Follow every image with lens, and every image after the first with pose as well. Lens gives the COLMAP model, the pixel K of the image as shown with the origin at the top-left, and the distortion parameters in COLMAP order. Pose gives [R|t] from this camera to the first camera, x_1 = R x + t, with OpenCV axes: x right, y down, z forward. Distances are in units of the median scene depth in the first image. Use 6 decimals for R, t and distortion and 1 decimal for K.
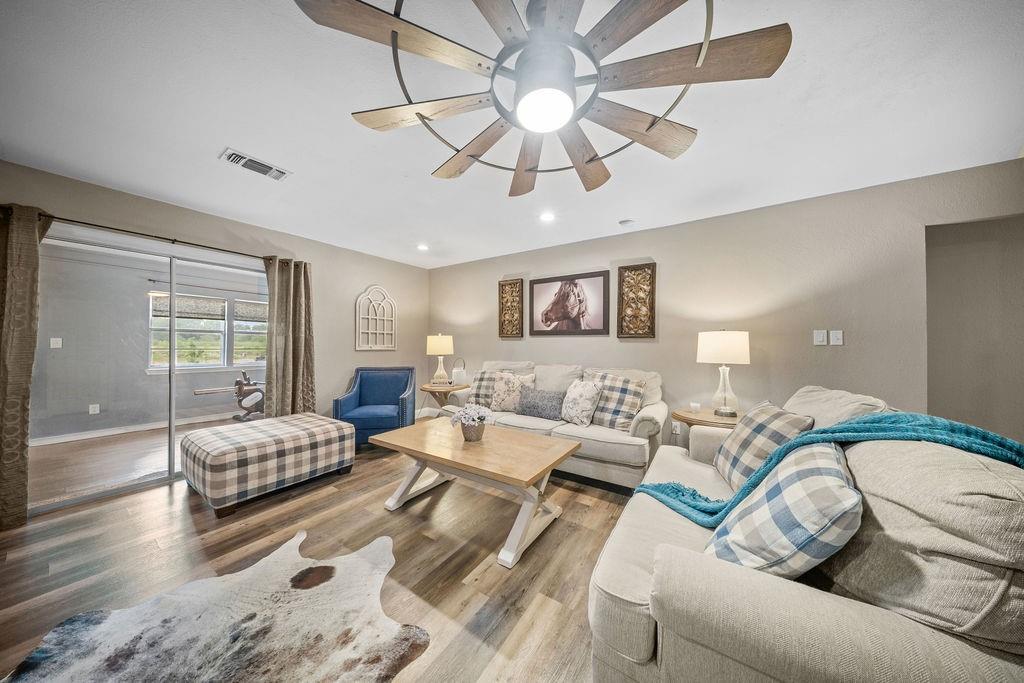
lens RADIAL K [[299.4, 0, 513.9], [0, 299.4, 342.8], [0, 0, 1]] dist [0.006972, -0.003072]
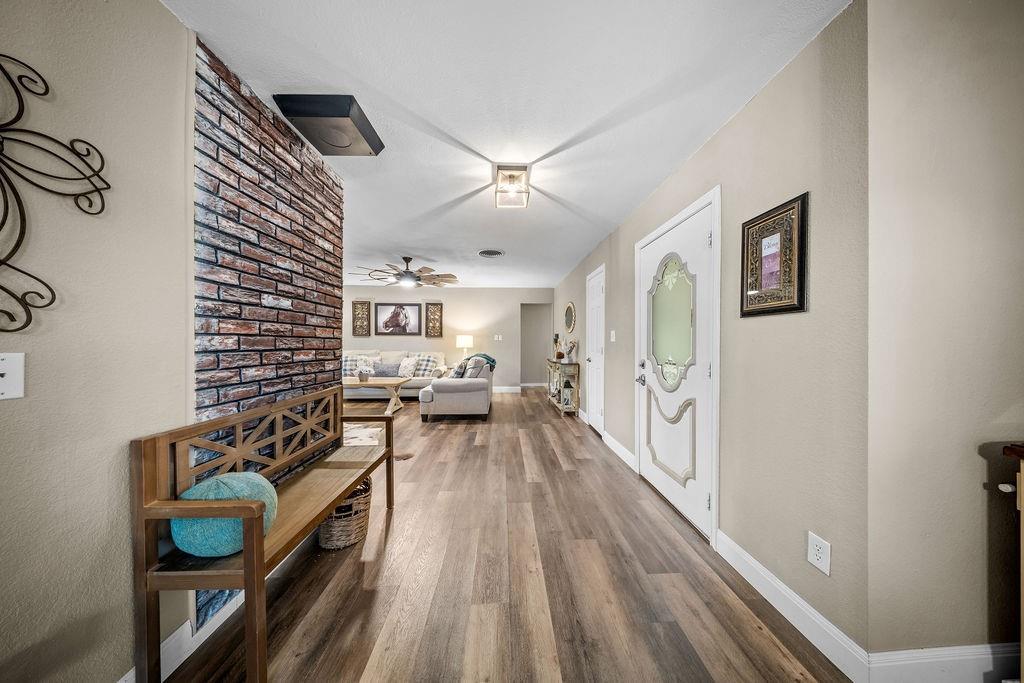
lens RADIAL K [[299.4, 0, 513.9], [0, 299.4, 342.8], [0, 0, 1]] dist [0.006972, -0.003072]
pose [[0.812586, -0.004327, 0.582825, -0.349439], [-0.001570, 0.999953, 0.009613, 0.001997], [-0.582839, -0.008726, 0.812541, -0.997085]]
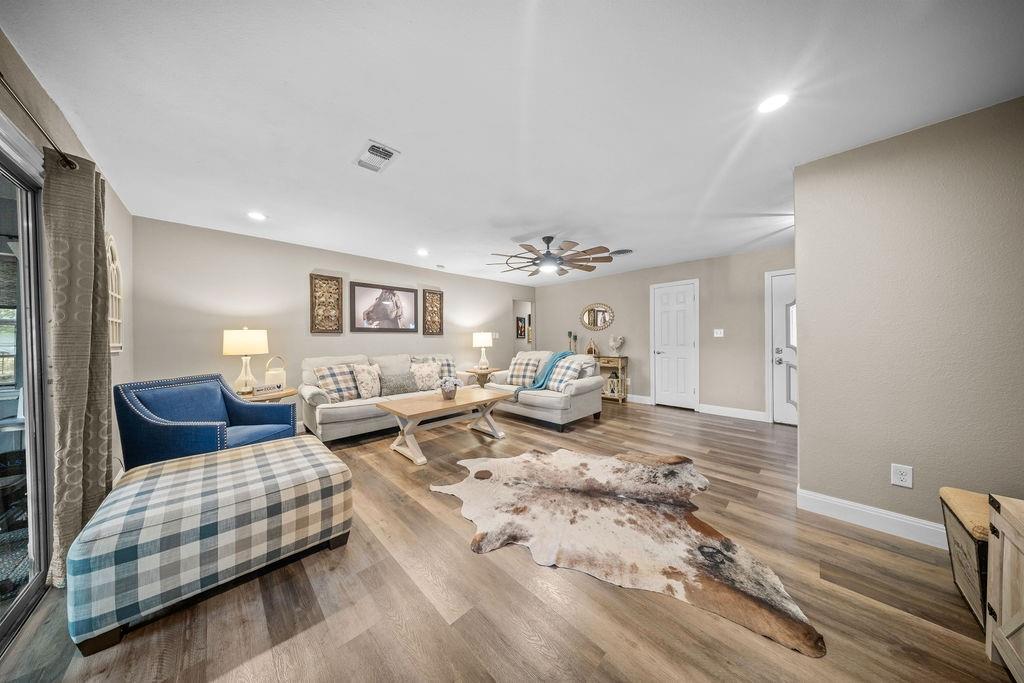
lens RADIAL K [[299.4, 0, 513.9], [0, 299.4, 342.8], [0, 0, 1]] dist [0.006972, -0.003072]
pose [[0.212156, -0.012816, 0.977152, -1.034884], [0.007546, 0.999906, 0.011476, 0.009090], [-0.977207, 0.004939, 0.212233, 0.215274]]
